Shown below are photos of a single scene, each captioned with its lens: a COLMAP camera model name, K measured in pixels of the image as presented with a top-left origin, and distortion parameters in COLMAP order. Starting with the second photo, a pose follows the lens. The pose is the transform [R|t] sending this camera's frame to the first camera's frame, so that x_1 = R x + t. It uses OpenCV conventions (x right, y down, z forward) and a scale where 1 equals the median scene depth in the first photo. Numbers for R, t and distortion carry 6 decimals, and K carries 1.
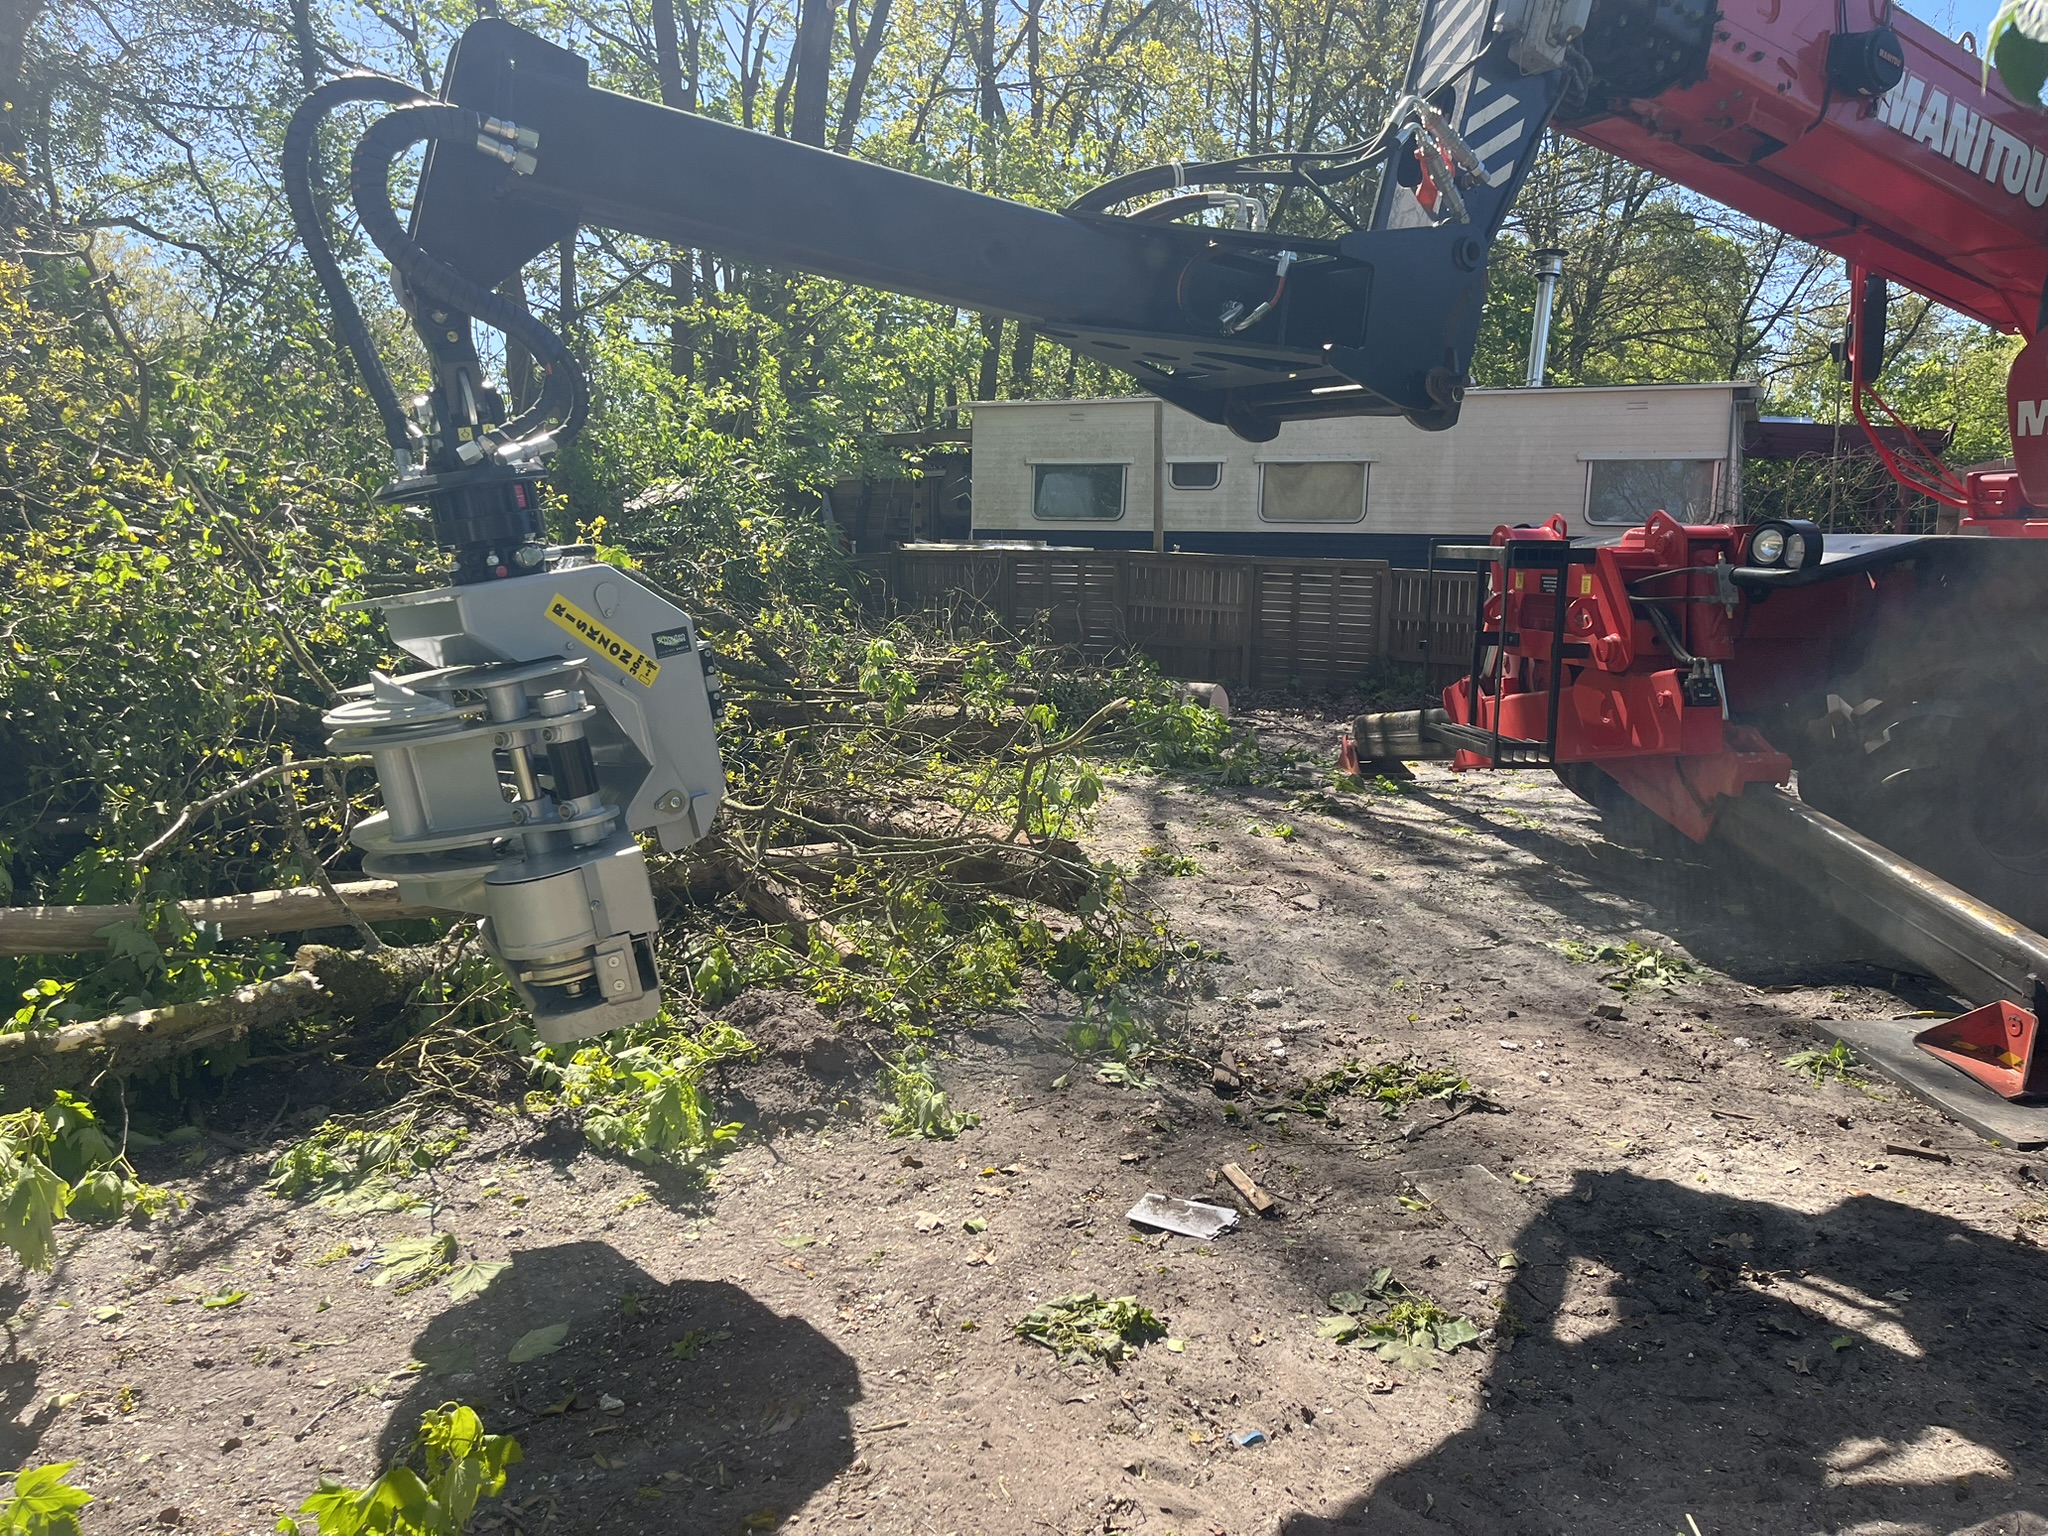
lens RADIAL K [[1524.8, 0, 1013.7], [0, 1524.8, 768.5], [0, 0, 1]] dist [0.062558, -0.069920]
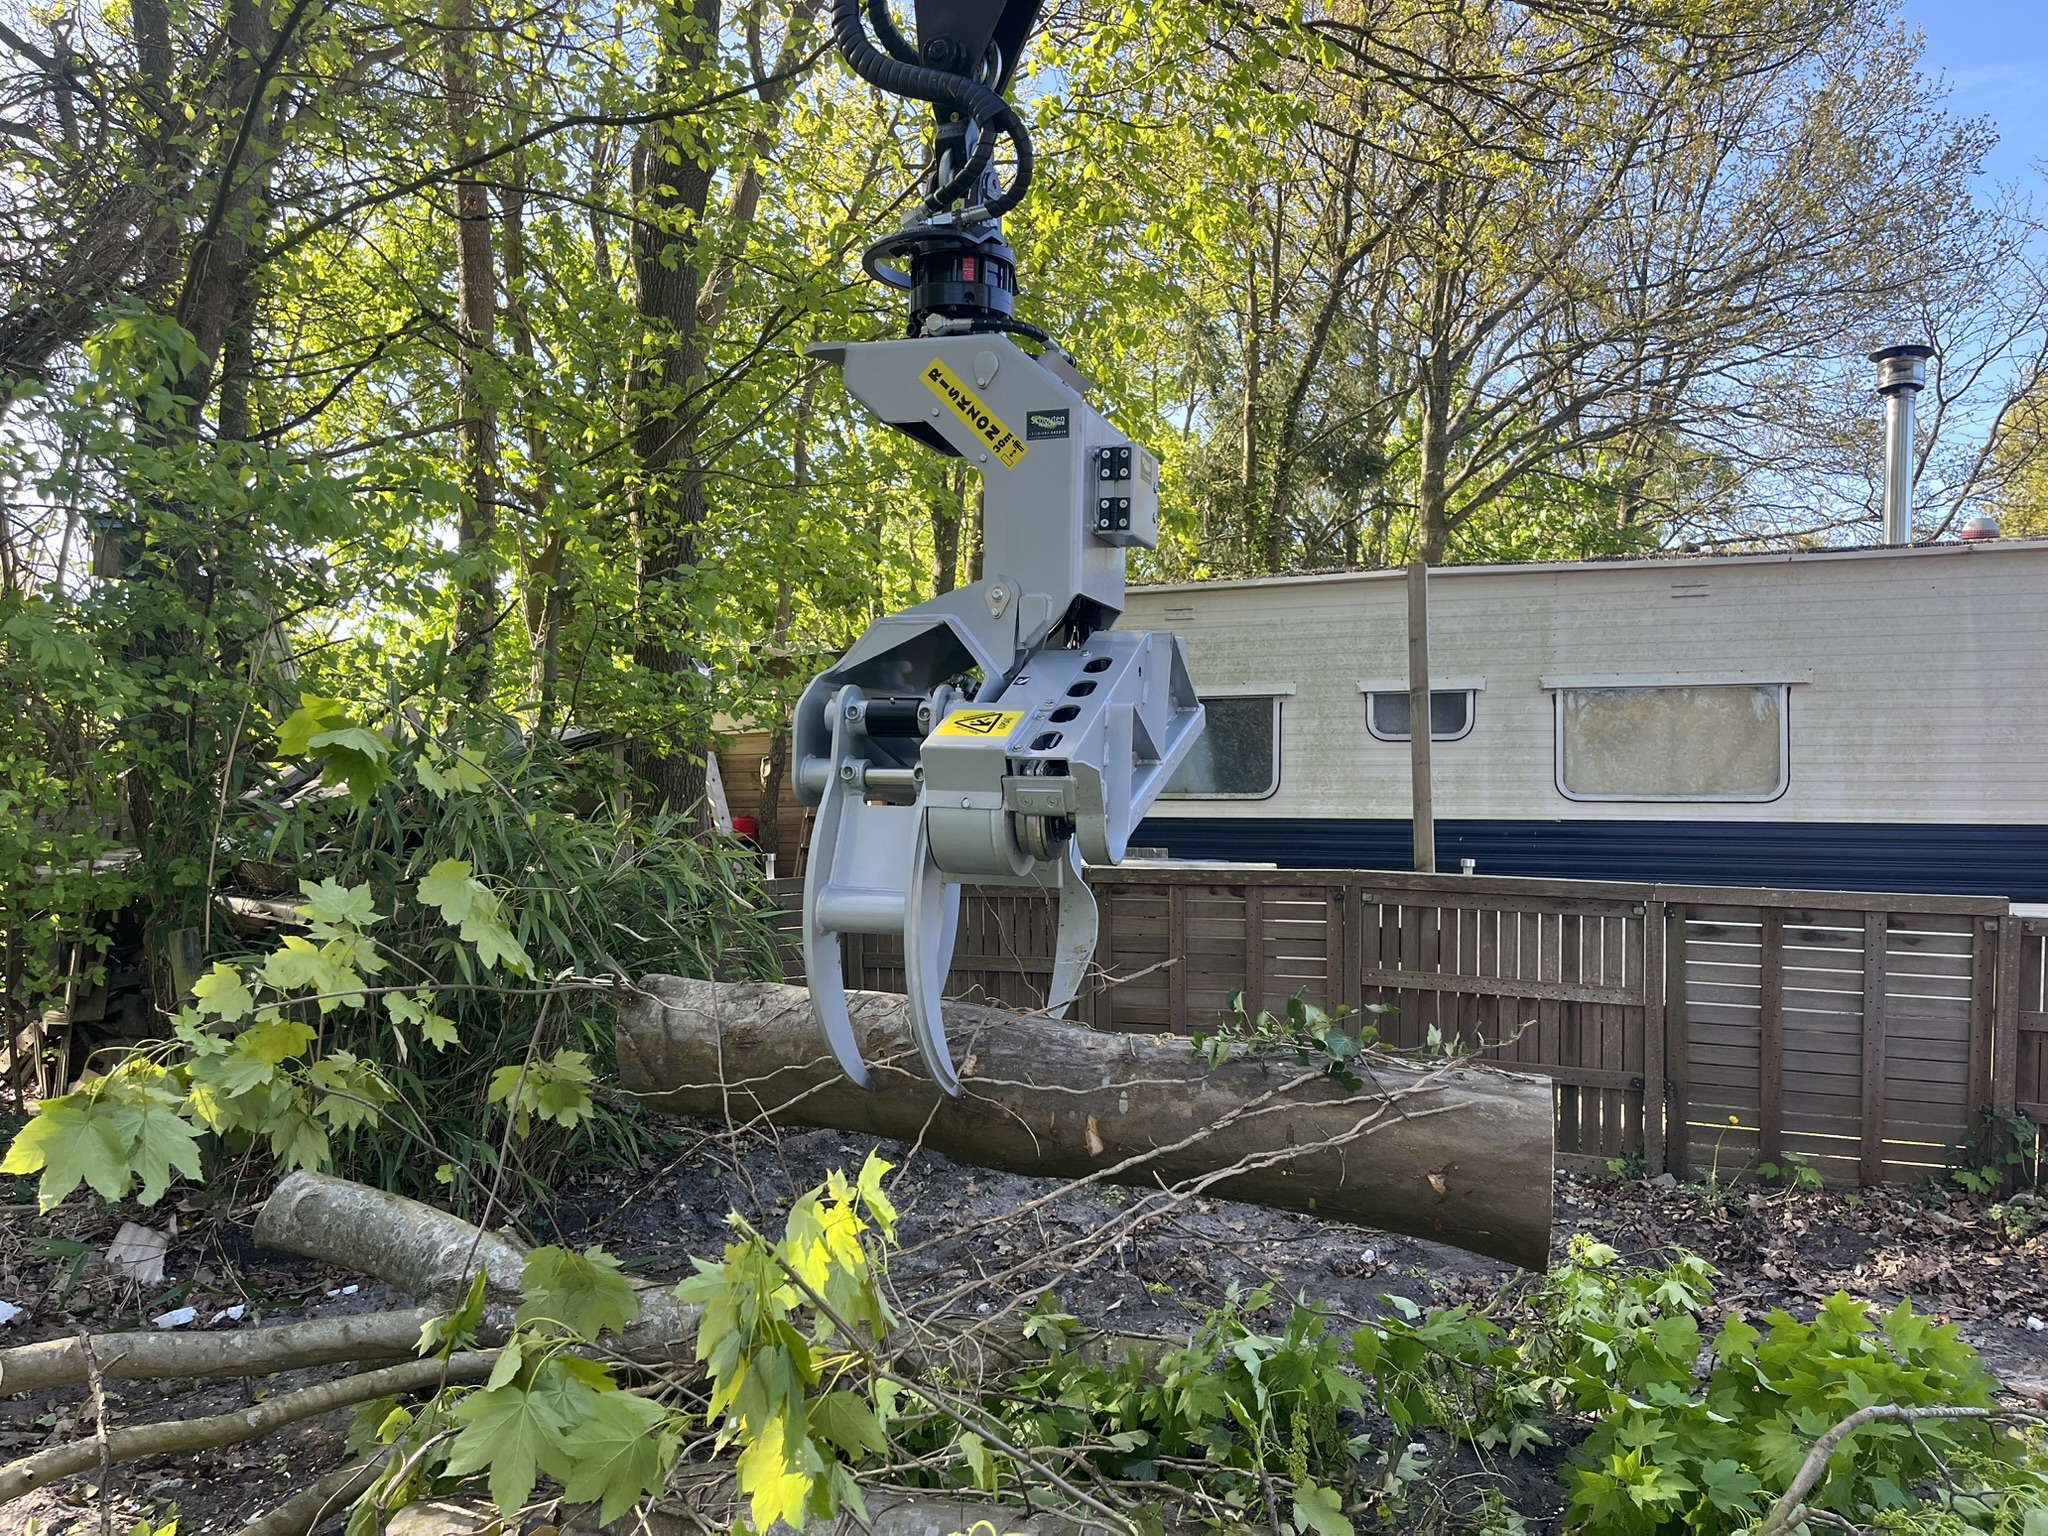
lens RADIAL K [[1530.0, 0, 1022.1], [0, 1530.0, 777.5], [0, 0, 1]] dist [0.070708, -0.082572]
pose [[0.996217, -0.016129, 0.085394, -0.169905], [0.028726, 0.988507, -0.148420, -0.248347], [-0.082019, 0.150311, 0.985231, 1.284014]]
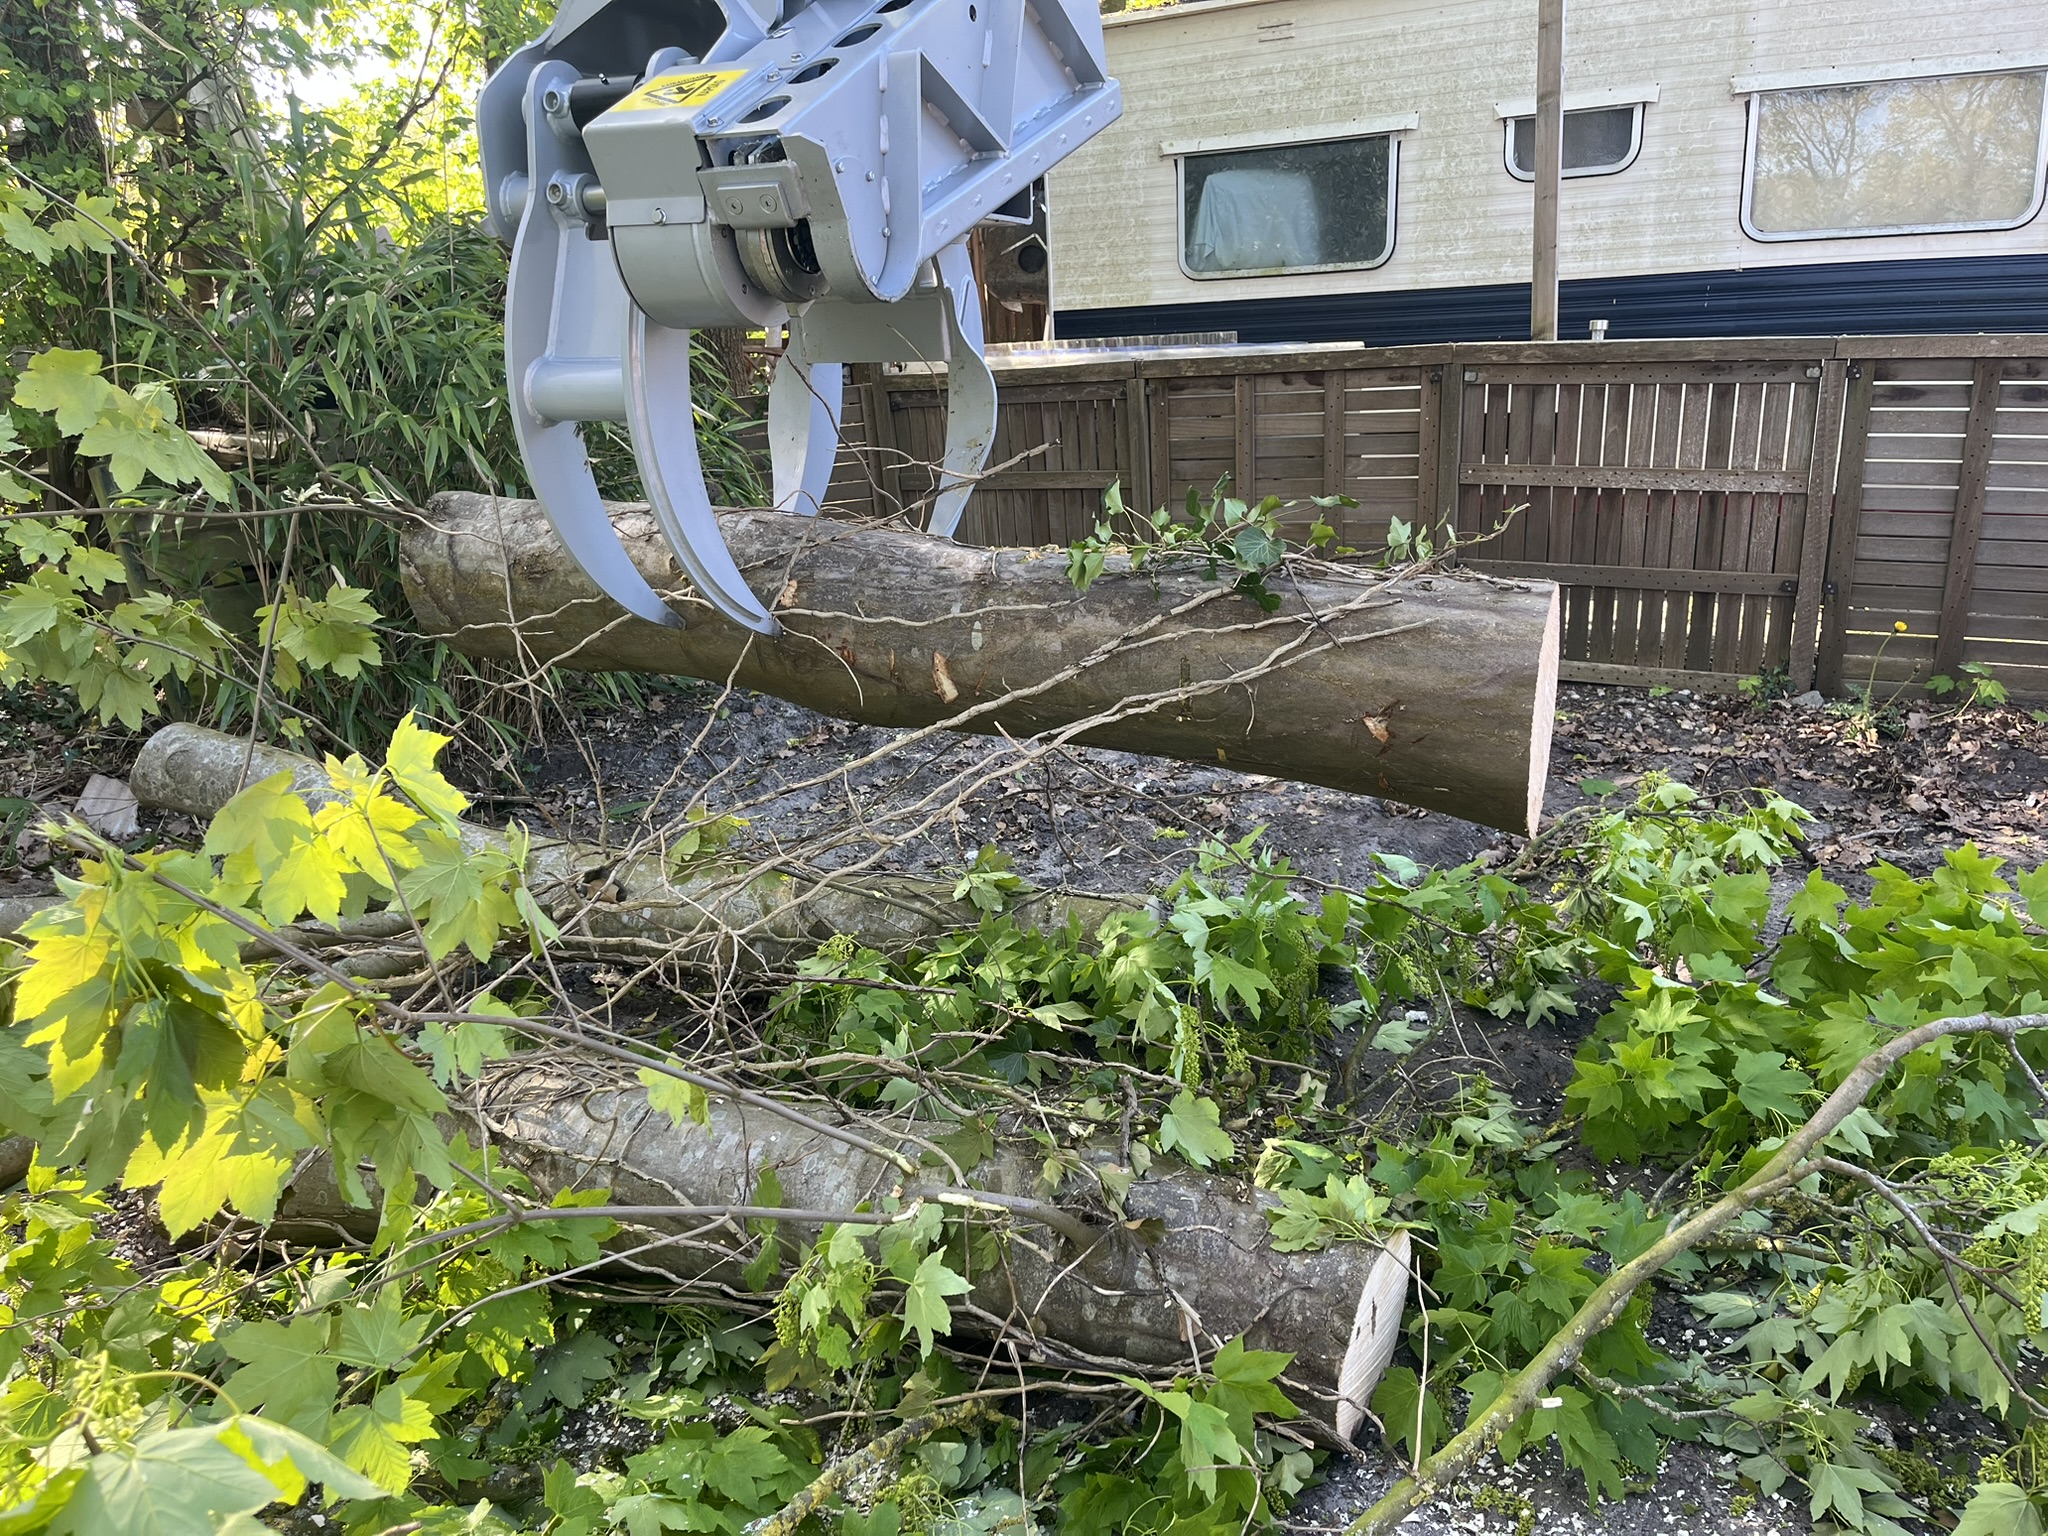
lens RADIAL K [[1524.8, 0, 1013.7], [0, 1524.8, 768.5], [0, 0, 1]] dist [0.062558, -0.069920]
pose [[0.996779, -0.054361, -0.058963, -0.054331], [0.062301, 0.987835, 0.142478, -0.236683], [0.050501, -0.145693, 0.988040, 1.421685]]
